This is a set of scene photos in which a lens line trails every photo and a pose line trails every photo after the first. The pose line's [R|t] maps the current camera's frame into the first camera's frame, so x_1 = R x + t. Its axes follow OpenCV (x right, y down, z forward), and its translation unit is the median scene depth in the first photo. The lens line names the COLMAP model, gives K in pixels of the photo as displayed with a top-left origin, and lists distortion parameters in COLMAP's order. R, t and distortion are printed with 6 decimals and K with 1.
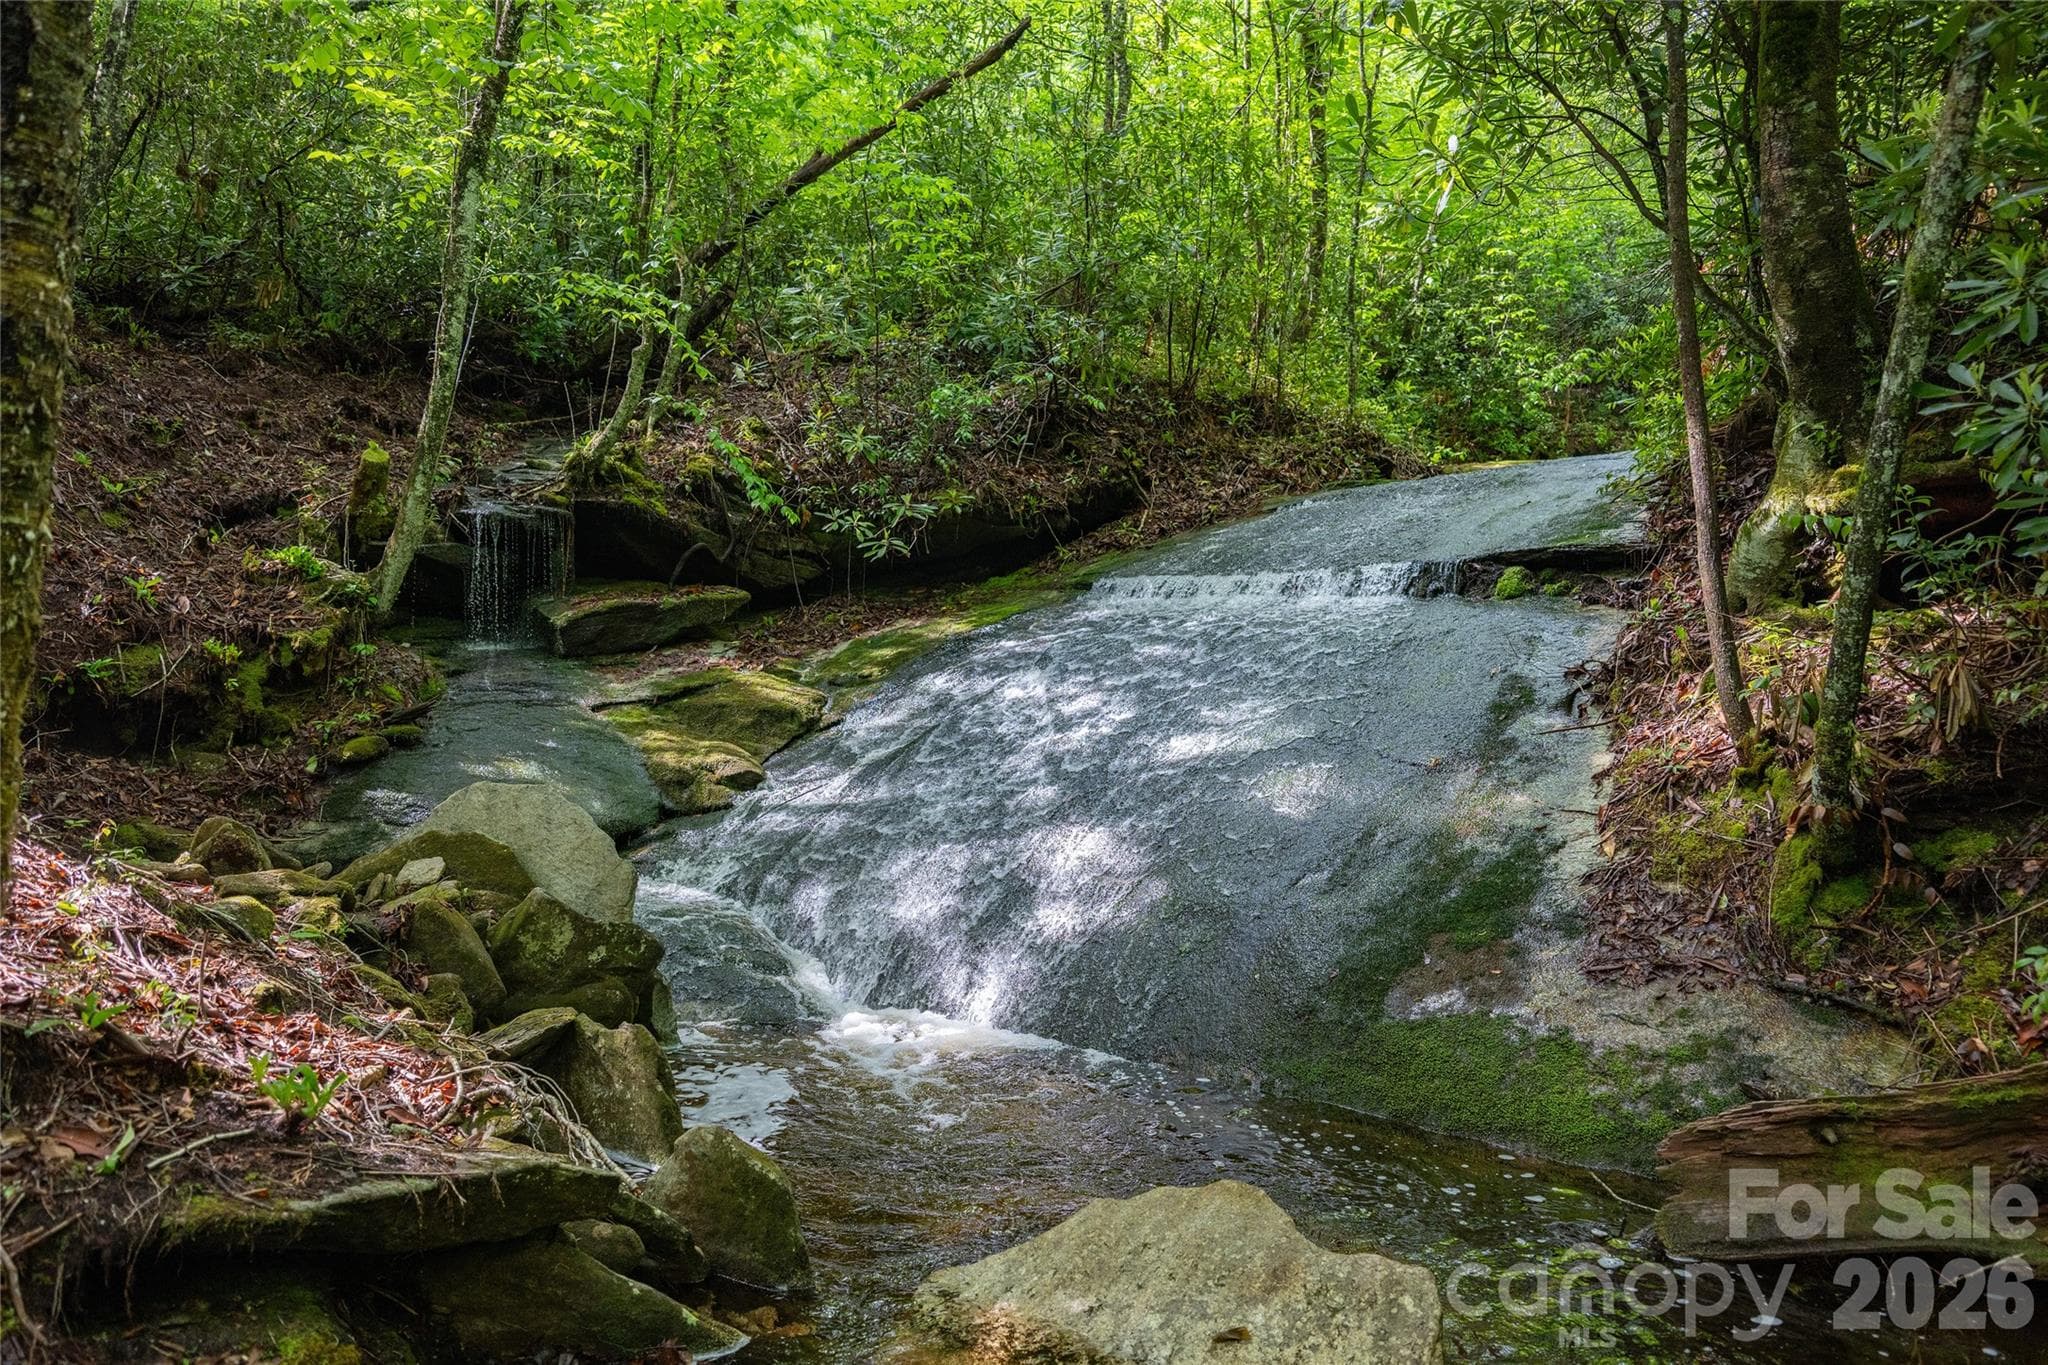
lens RADIAL K [[1368.7, 0, 1015.7], [0, 1368.7, 681.1], [0, 0, 1]] dist [0.000886, 0.001302]
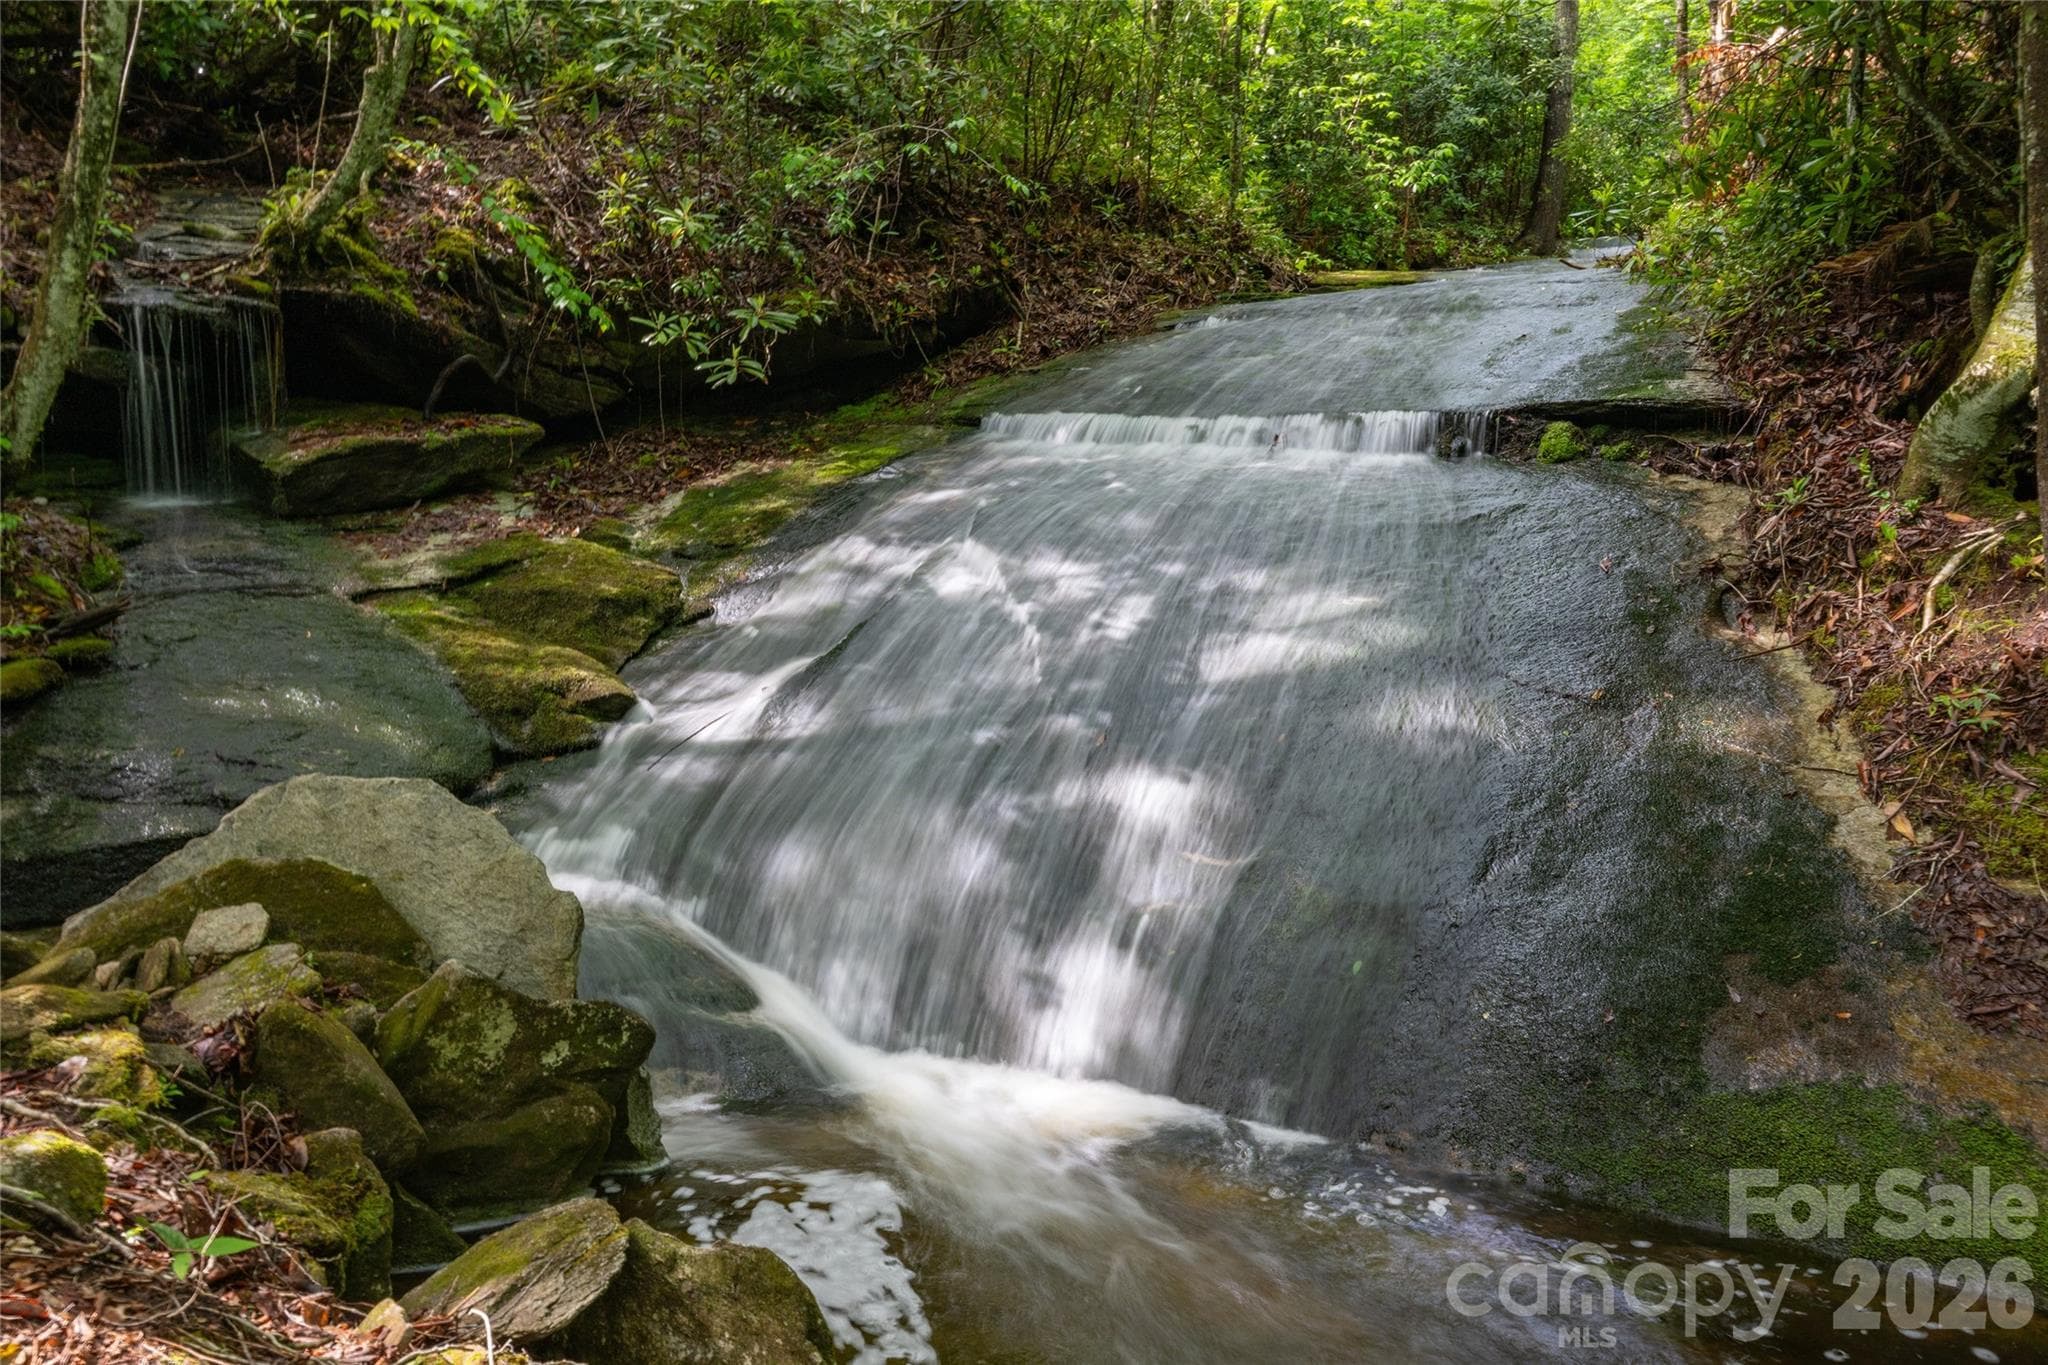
lens RADIAL K [[1497.3, 0, 1035.7], [0, 1497.3, 686.9], [0, 0, 1]] dist [0.002765, -0.003421]
pose [[0.975251, -0.020408, 0.220156, -0.135397], [-0.008180, 0.991719, 0.128165, -0.035941], [-0.220949, -0.126794, 0.967008, 0.167331]]
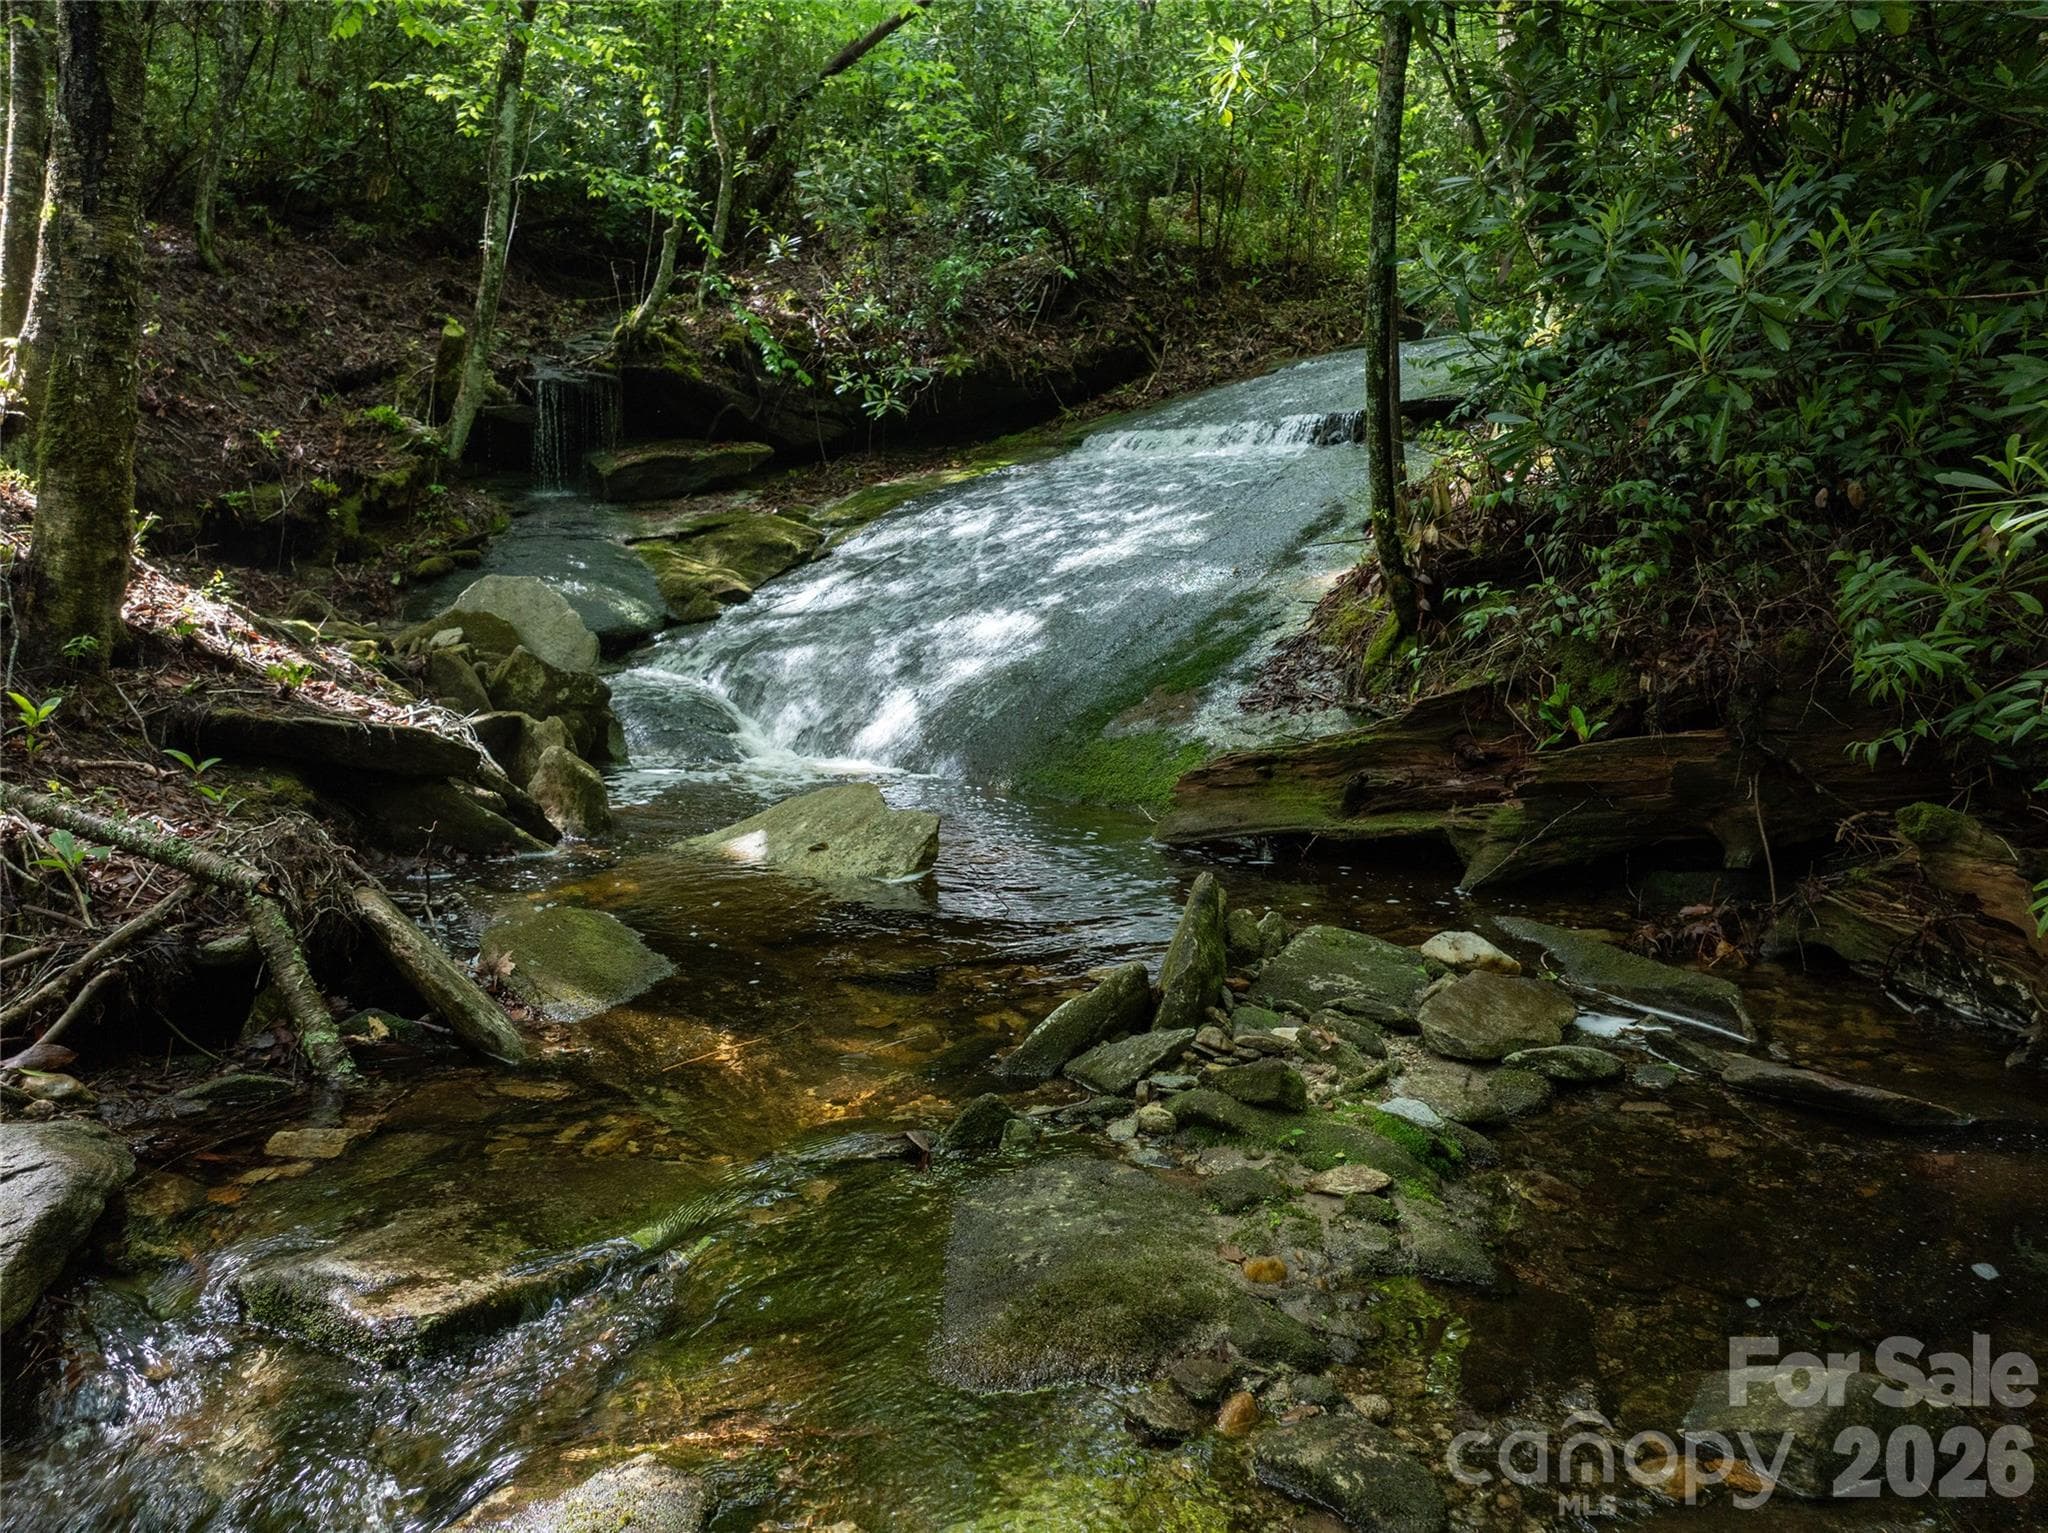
lens RADIAL K [[1428.2, 0, 1032.8], [0, 1428.2, 741.9], [0, 0, 1]] dist [-0.007777, -0.052795]
pose [[0.993518, 0.019776, -0.111943, 0.187660], [-0.006182, 0.992694, 0.120504, 0.040524], [0.113508, -0.119031, 0.986381, -0.213565]]
